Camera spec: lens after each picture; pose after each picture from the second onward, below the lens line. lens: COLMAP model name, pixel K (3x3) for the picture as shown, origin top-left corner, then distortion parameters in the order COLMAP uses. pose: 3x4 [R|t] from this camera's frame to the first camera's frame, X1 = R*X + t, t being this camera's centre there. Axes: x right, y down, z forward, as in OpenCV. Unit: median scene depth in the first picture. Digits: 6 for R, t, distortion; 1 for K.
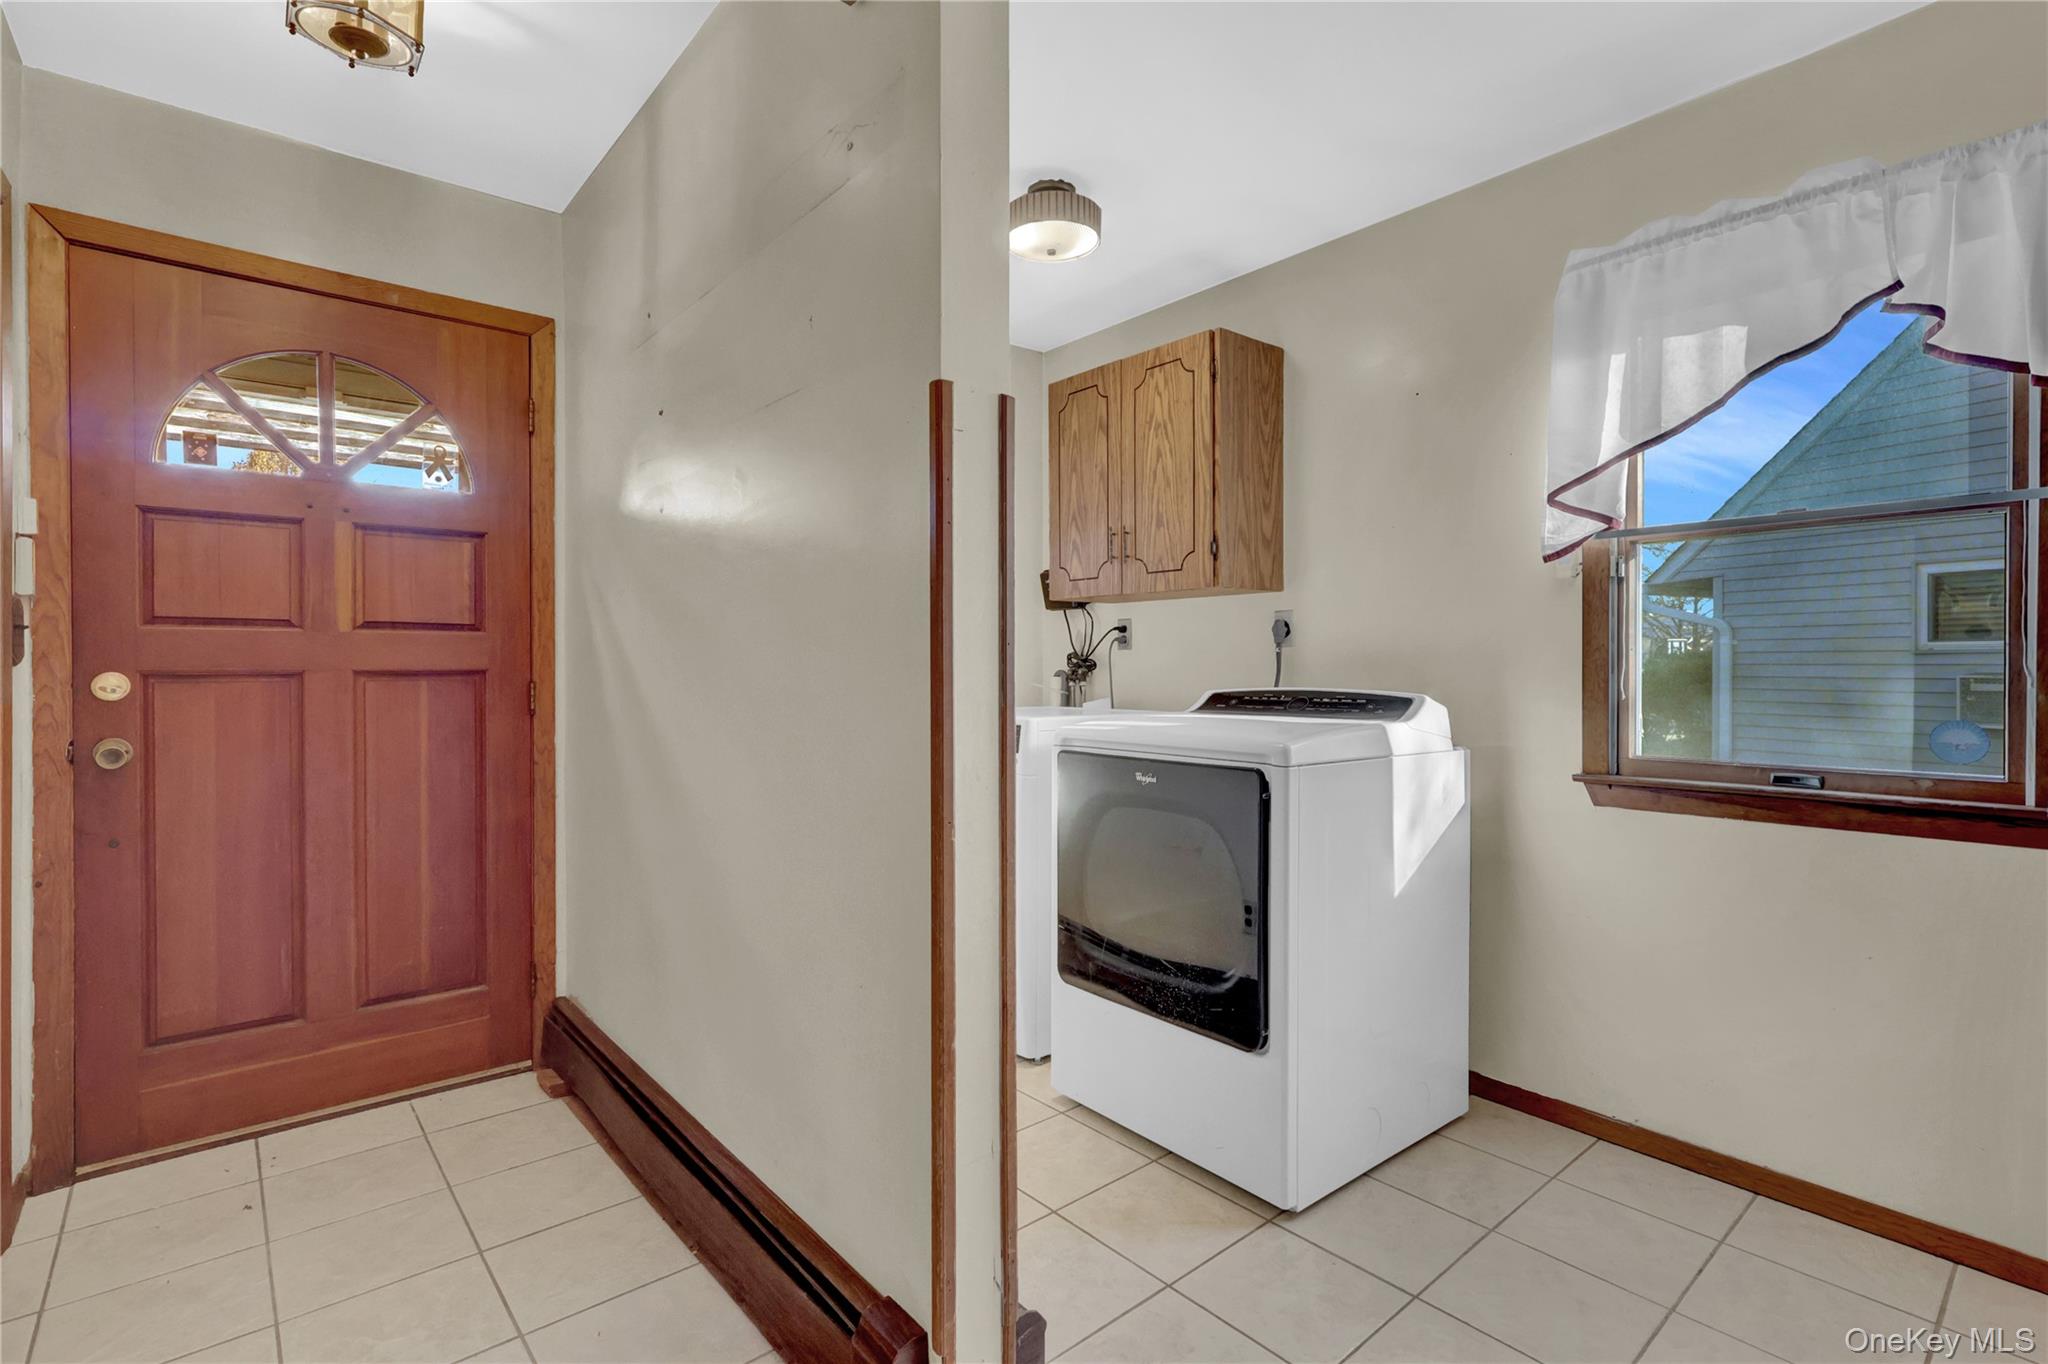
lens RADIAL K [[953.9, 0, 1033.6], [0, 953.9, 676.7], [0, 0, 1]] dist [0.002811, -0.000027]
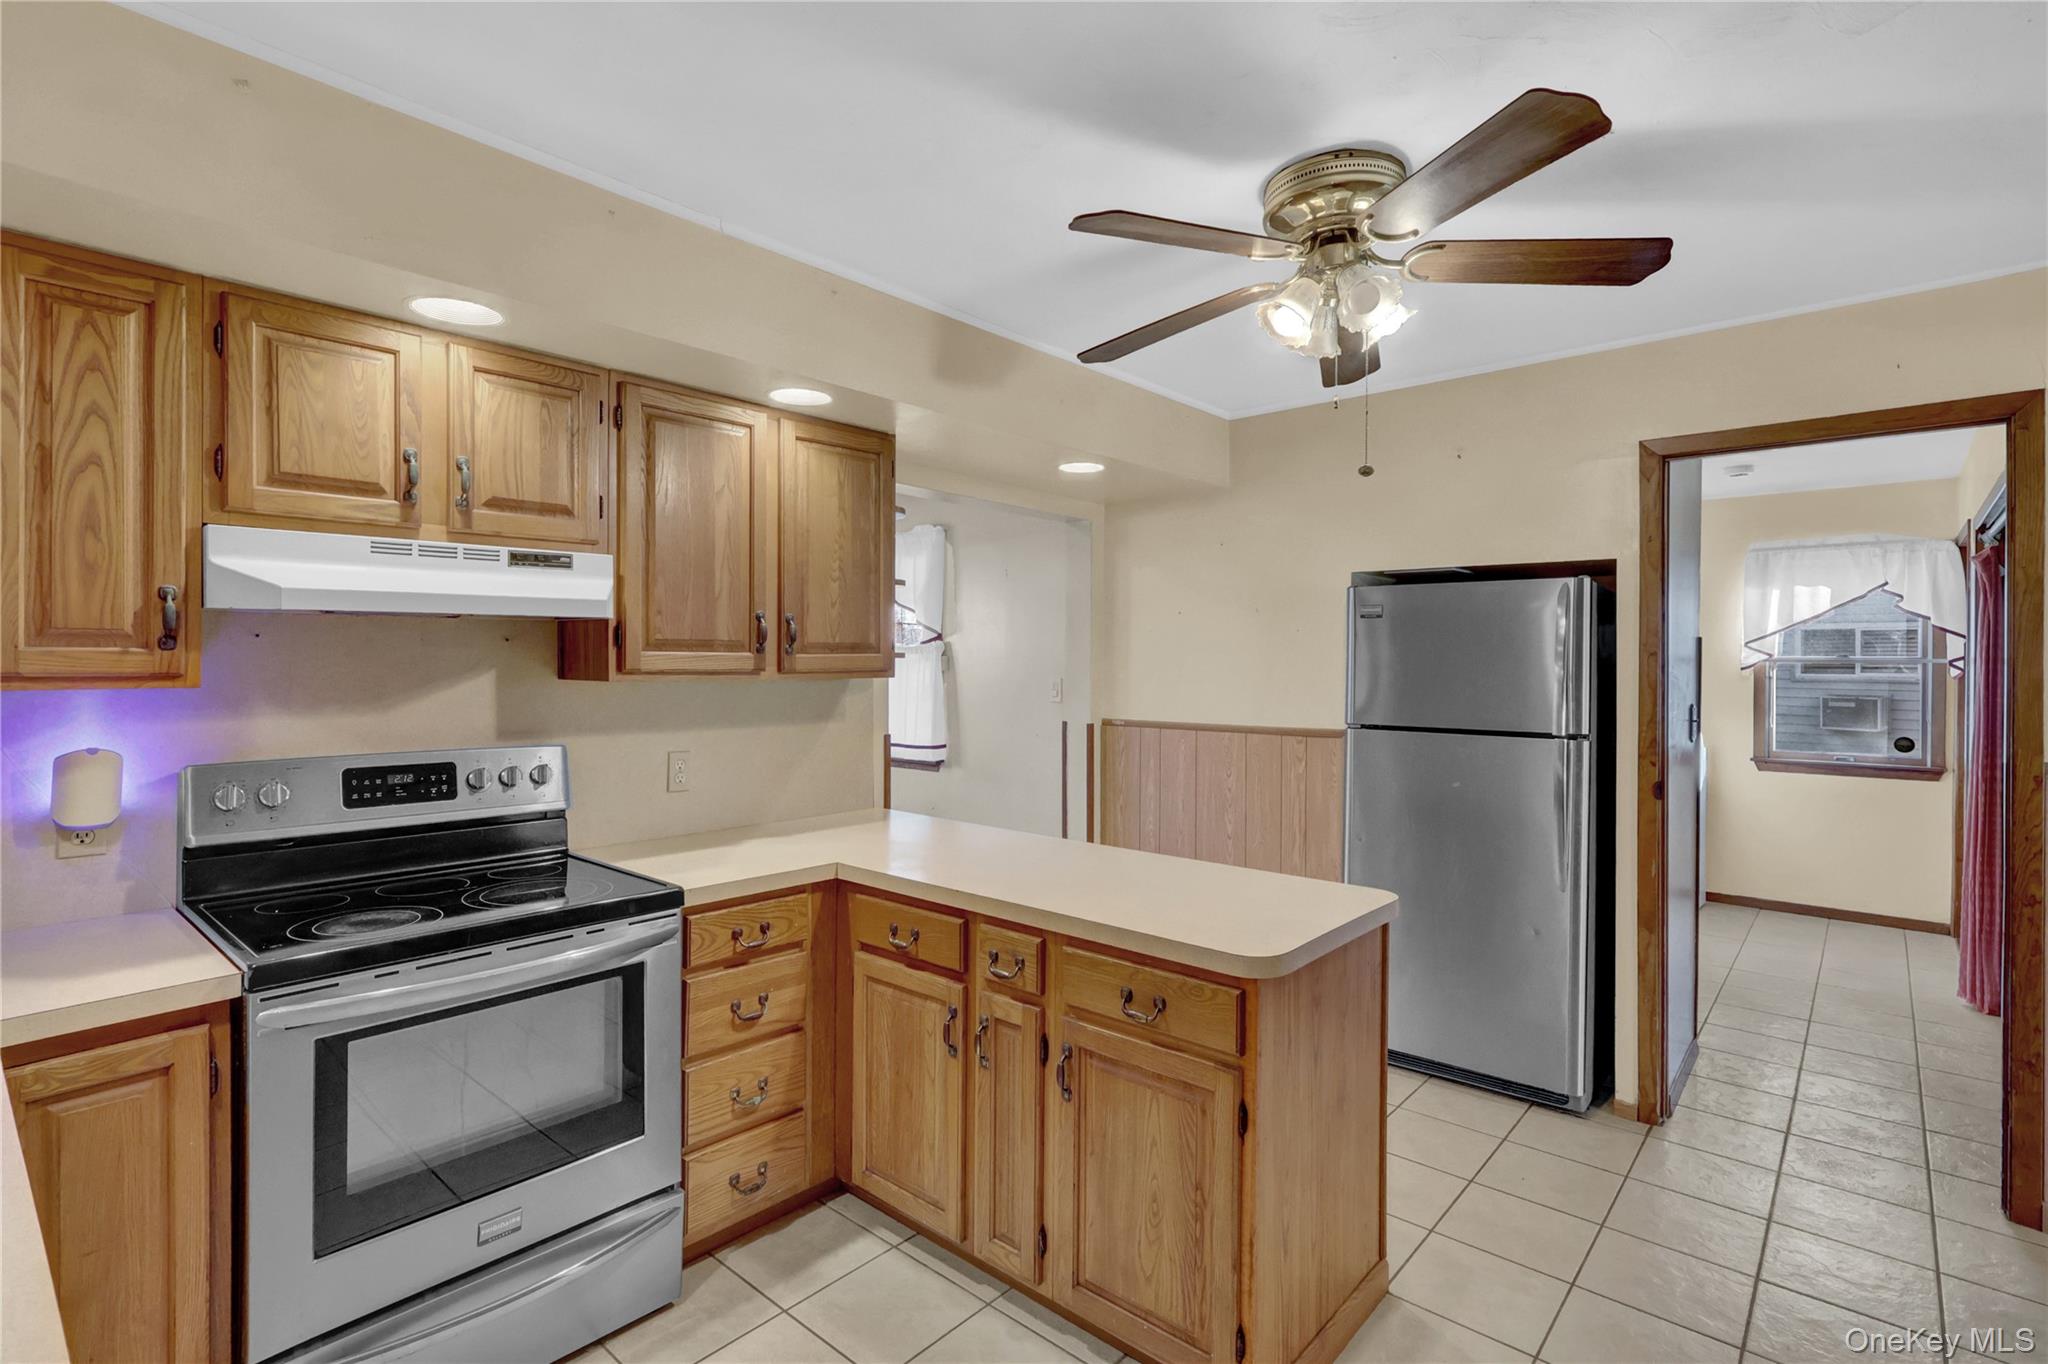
lens RADIAL K [[953.9, 0, 1019.1], [0, 953.9, 669.1], [0, 0, 1]] dist [0.002811, -0.000027]
pose [[0.992448, 0.004724, 0.122572, -1.803957], [-0.004680, 0.999989, -0.000650, -0.127273], [-0.122573, 0.000071, 0.992459, -1.354686]]
